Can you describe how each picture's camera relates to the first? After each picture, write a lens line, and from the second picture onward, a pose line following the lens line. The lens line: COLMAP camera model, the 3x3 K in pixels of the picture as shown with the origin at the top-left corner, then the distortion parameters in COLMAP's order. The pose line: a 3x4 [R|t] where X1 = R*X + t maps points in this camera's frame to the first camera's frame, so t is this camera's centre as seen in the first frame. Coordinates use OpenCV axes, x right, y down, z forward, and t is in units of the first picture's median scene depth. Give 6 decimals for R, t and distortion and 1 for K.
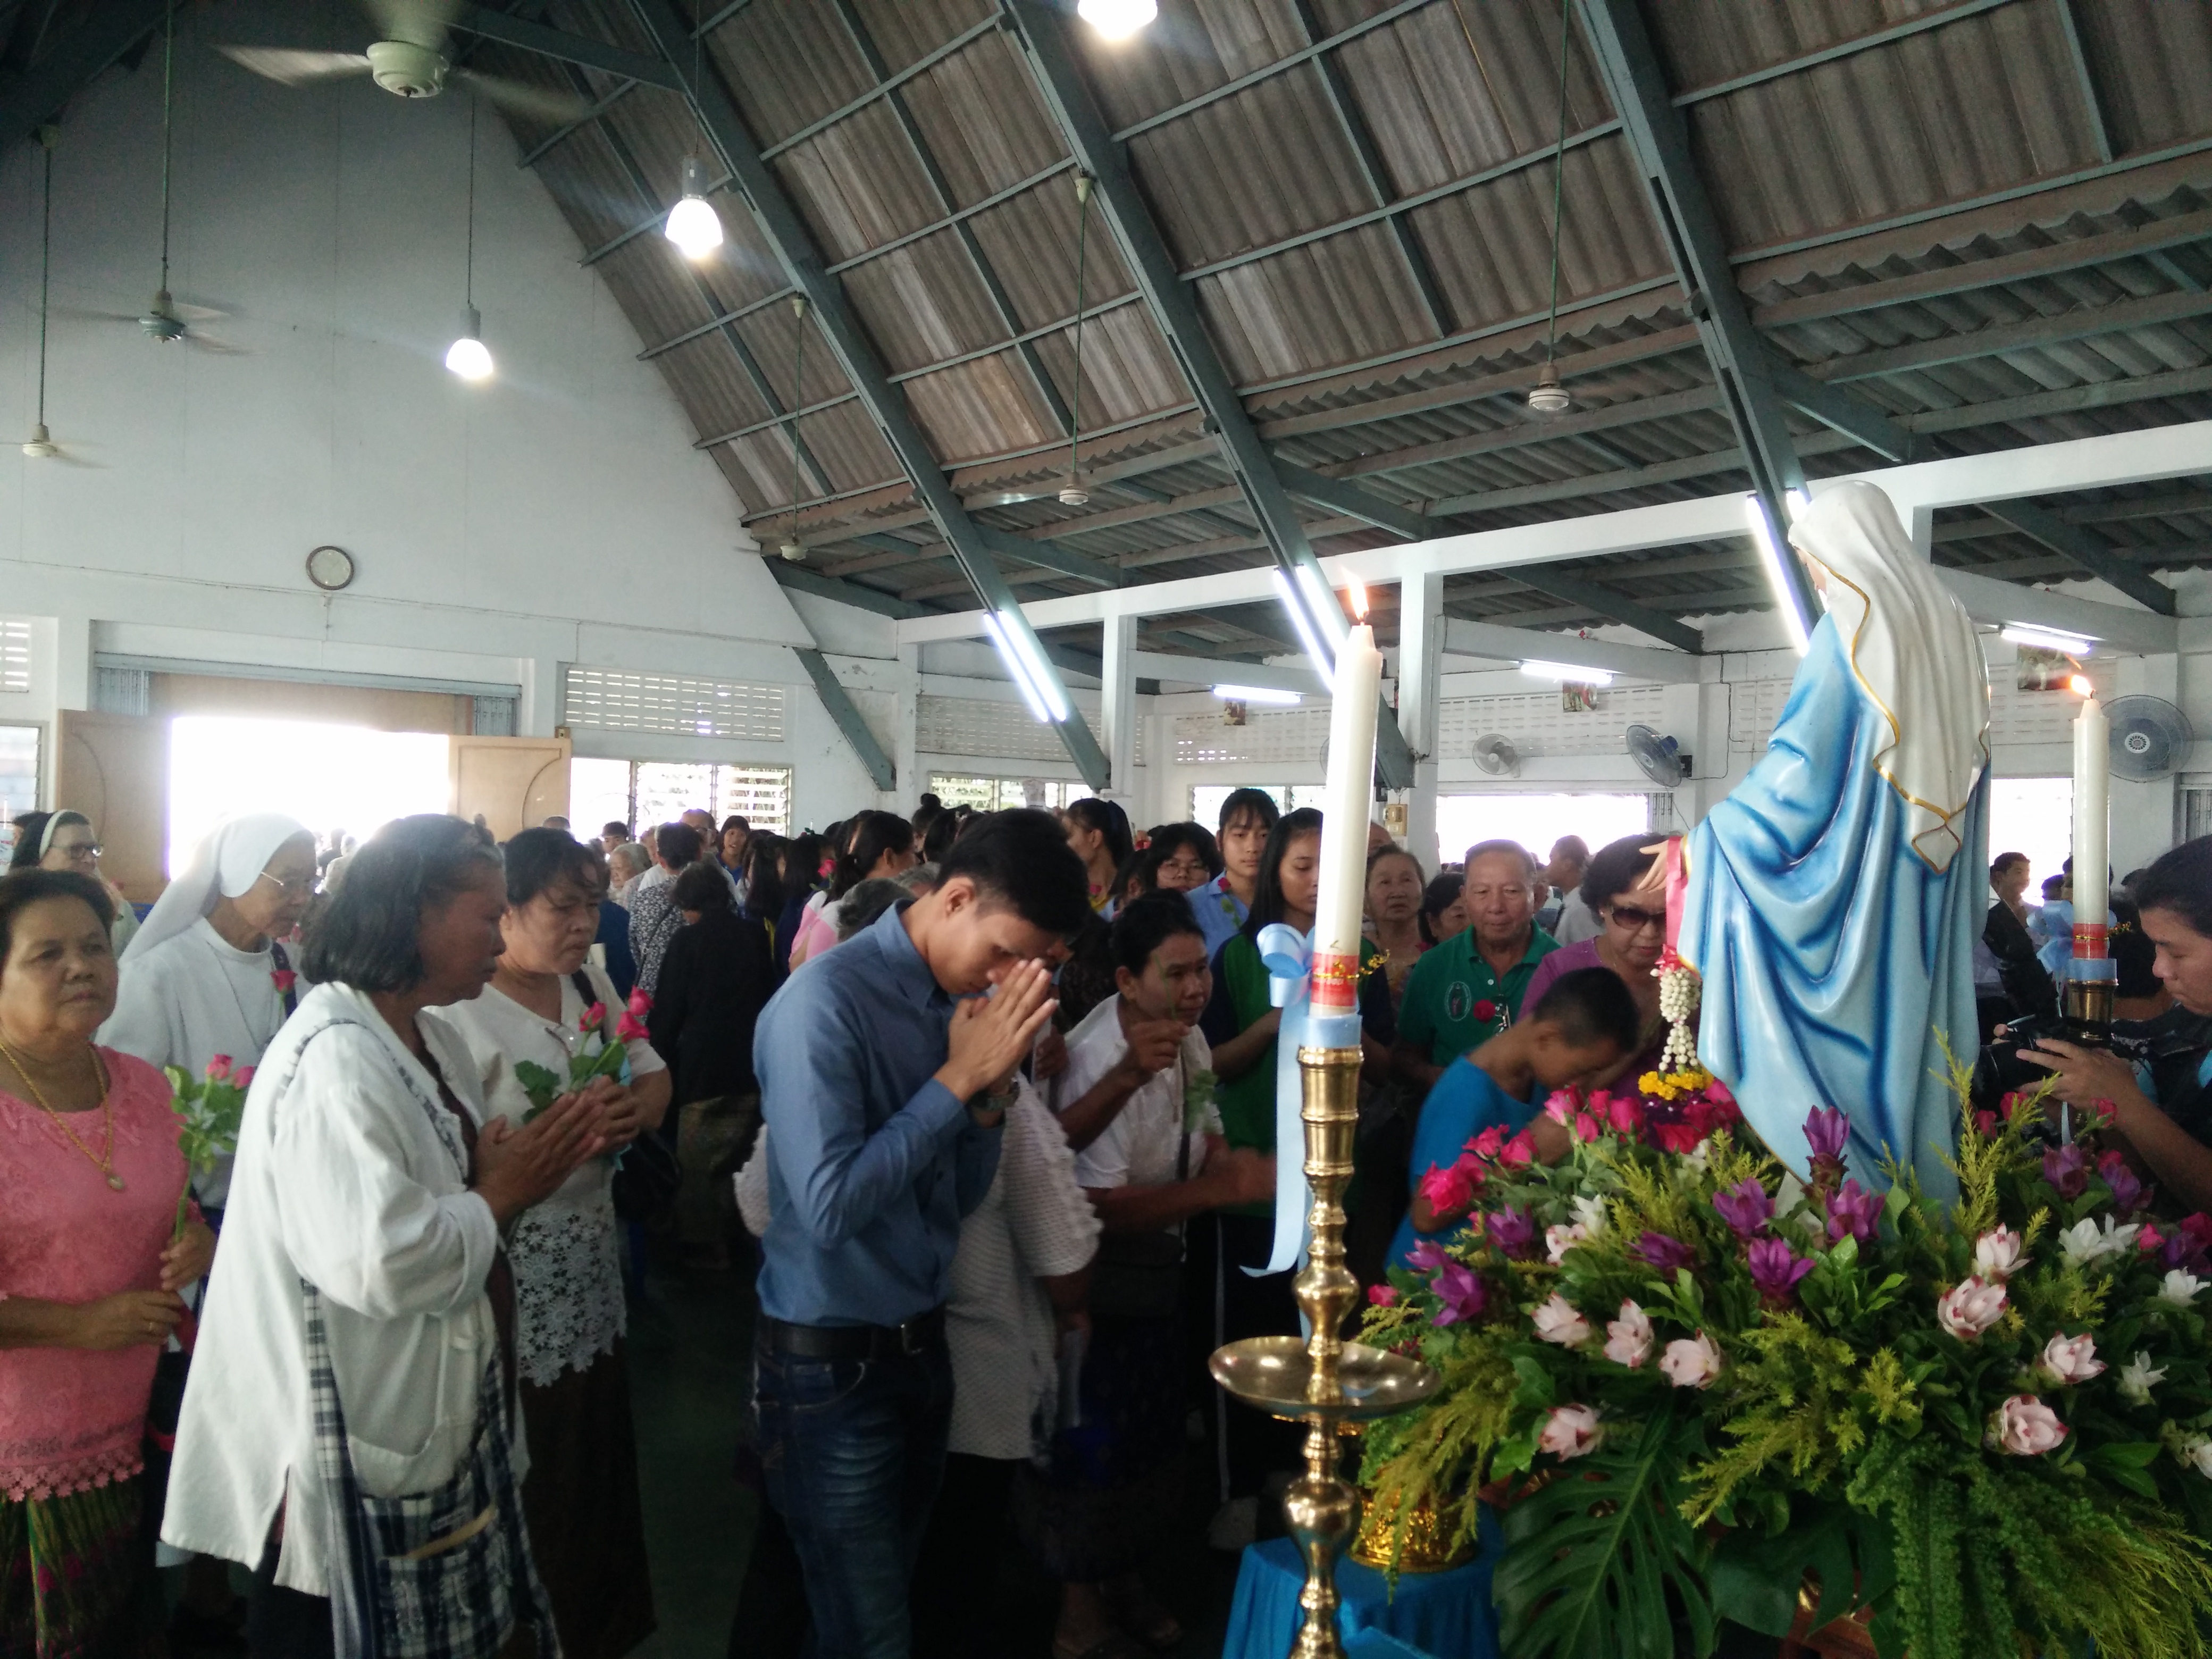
lens RADIAL K [[1741.0, 0, 1117.9], [0, 1741.0, 851.0], [0, 0, 1]] dist [0.069919, -0.089275]
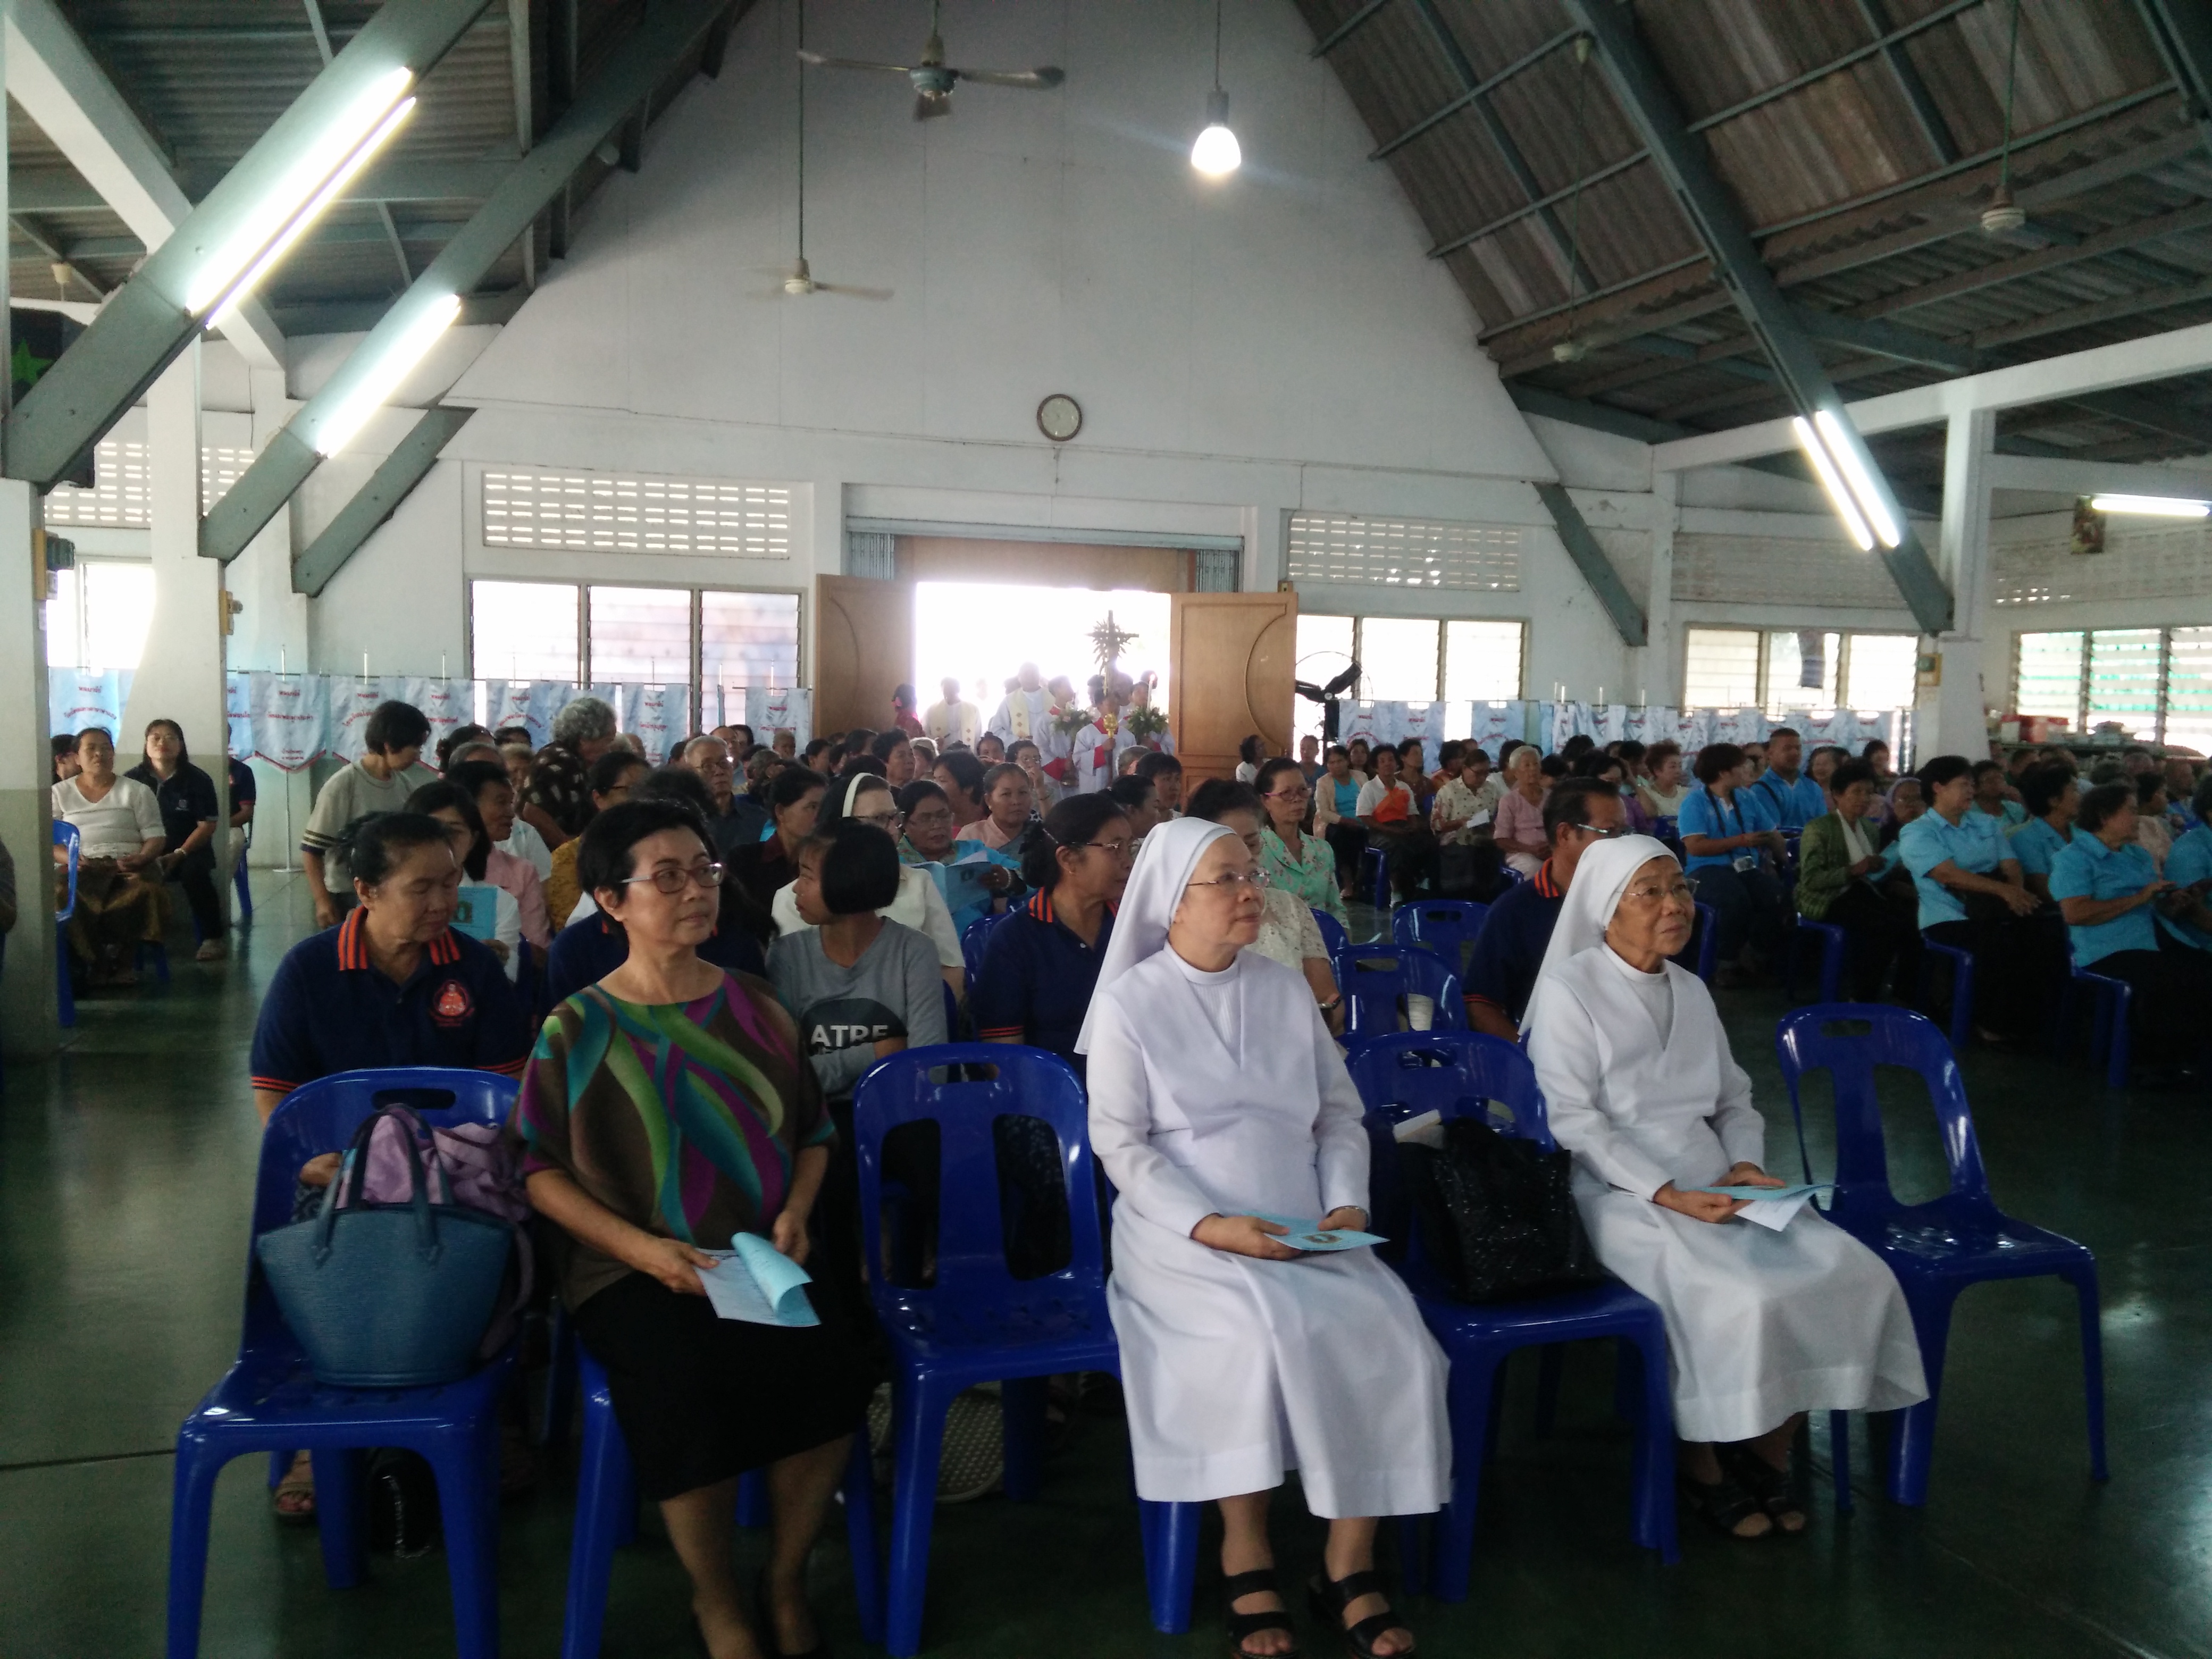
lens RADIAL K [[1741.0, 0, 1117.9], [0, 1741.0, 851.0], [0, 0, 1]] dist [0.069919, -0.089275]
pose [[0.936418, 0.019226, -0.350359, -0.091361], [0.004434, 0.997770, 0.066604, 0.010676], [0.350858, -0.063923, 0.934244, 0.126756]]
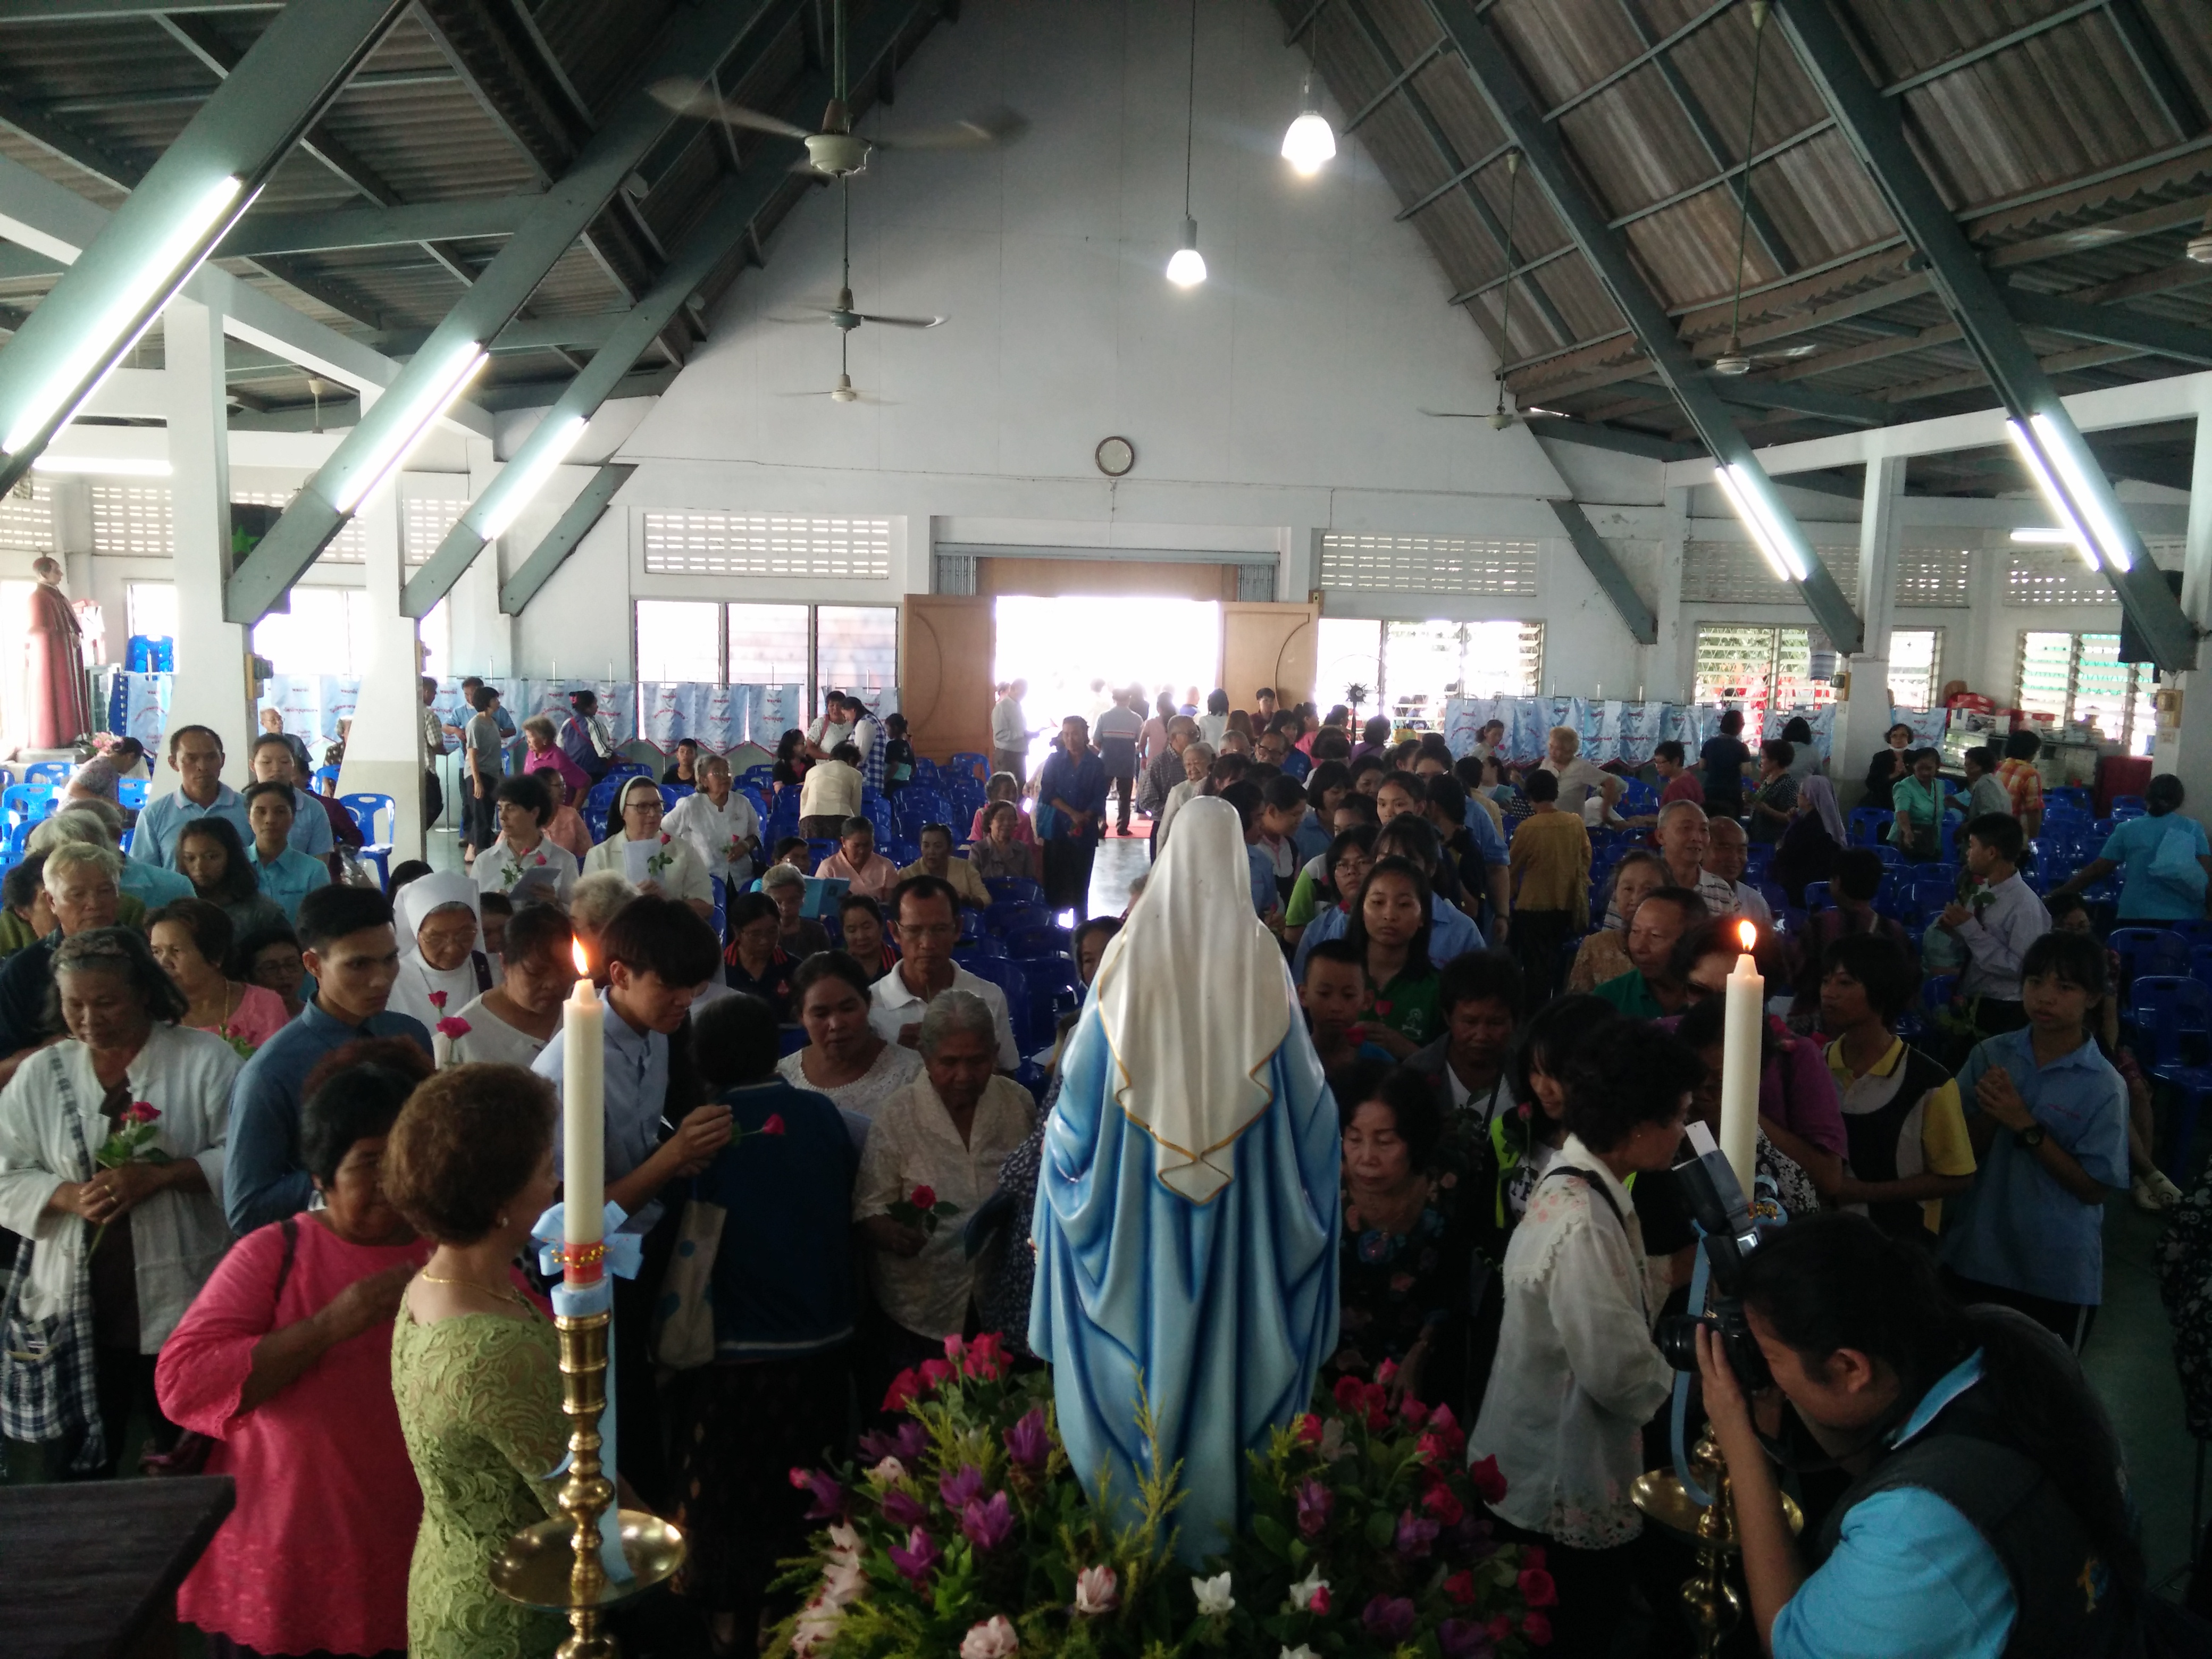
lens RADIAL K [[1735.6, 0, 1154.7], [0, 1735.6, 870.3], [0, 0, 1]] dist [0.046722, -0.069747]
pose [[0.873878, 0.066578, -0.481564, 0.141487], [-0.003667, 0.991452, 0.130418, -0.047961], [0.486131, -0.112204, 0.866653, 0.020656]]
